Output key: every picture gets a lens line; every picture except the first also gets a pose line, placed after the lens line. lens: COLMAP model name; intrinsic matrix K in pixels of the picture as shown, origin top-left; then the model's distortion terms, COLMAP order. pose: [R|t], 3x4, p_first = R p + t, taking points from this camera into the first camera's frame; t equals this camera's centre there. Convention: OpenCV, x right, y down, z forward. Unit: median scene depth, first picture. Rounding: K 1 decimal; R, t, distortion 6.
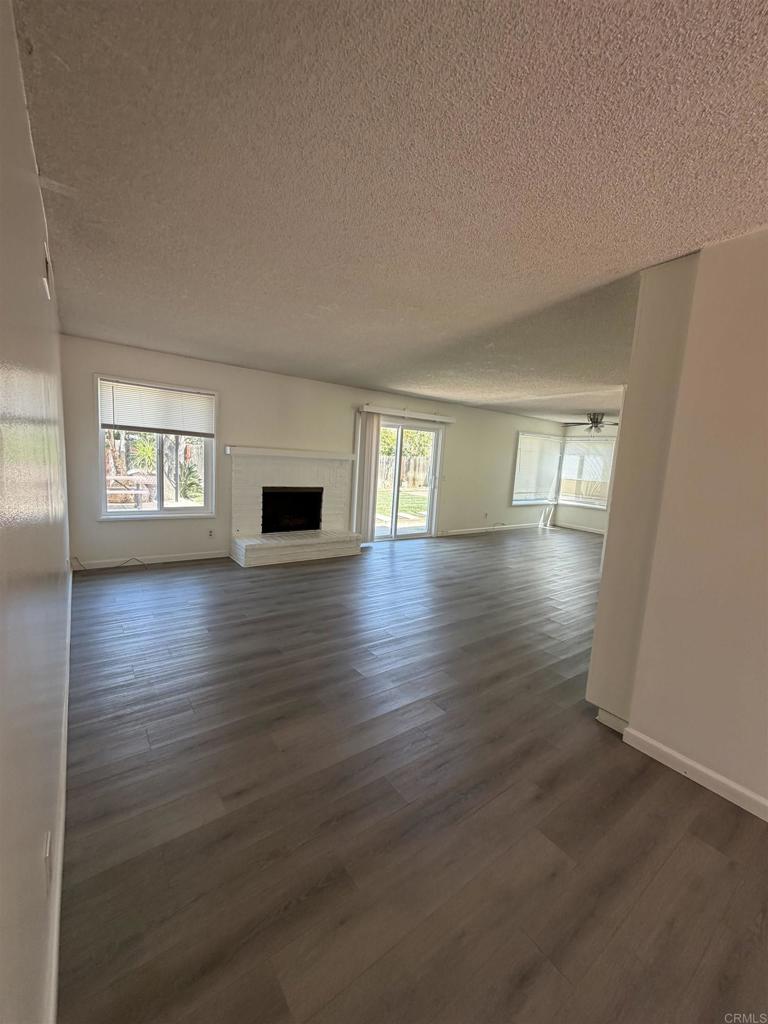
lens RADIAL K [[410.0, 0, 384.0], [0, 410.0, 512.0], [0, 0, 1]] dist [0.000490, 0.000206]
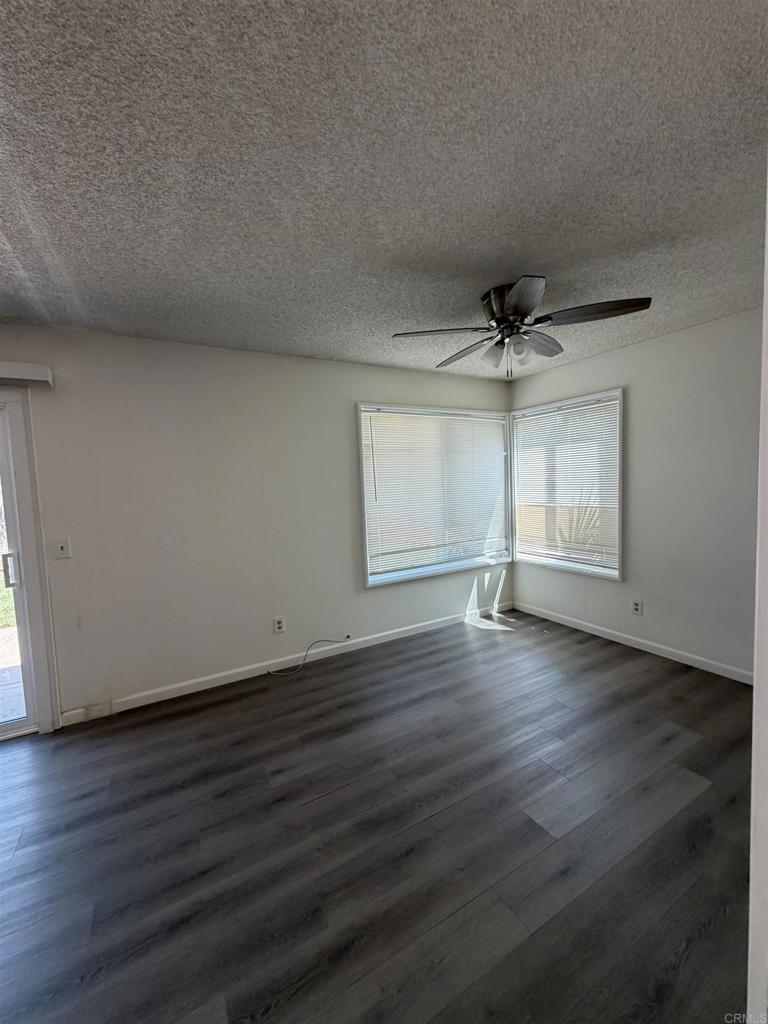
lens RADIAL K [[410.0, 0, 384.0], [0, 410.0, 512.0], [0, 0, 1]] dist [0.000490, 0.000206]
pose [[0.987959, -0.088757, -0.126722, 0.558108], [0.080364, 0.994313, -0.069887, -0.086301], [0.132204, 0.058861, 0.989473, 0.872032]]
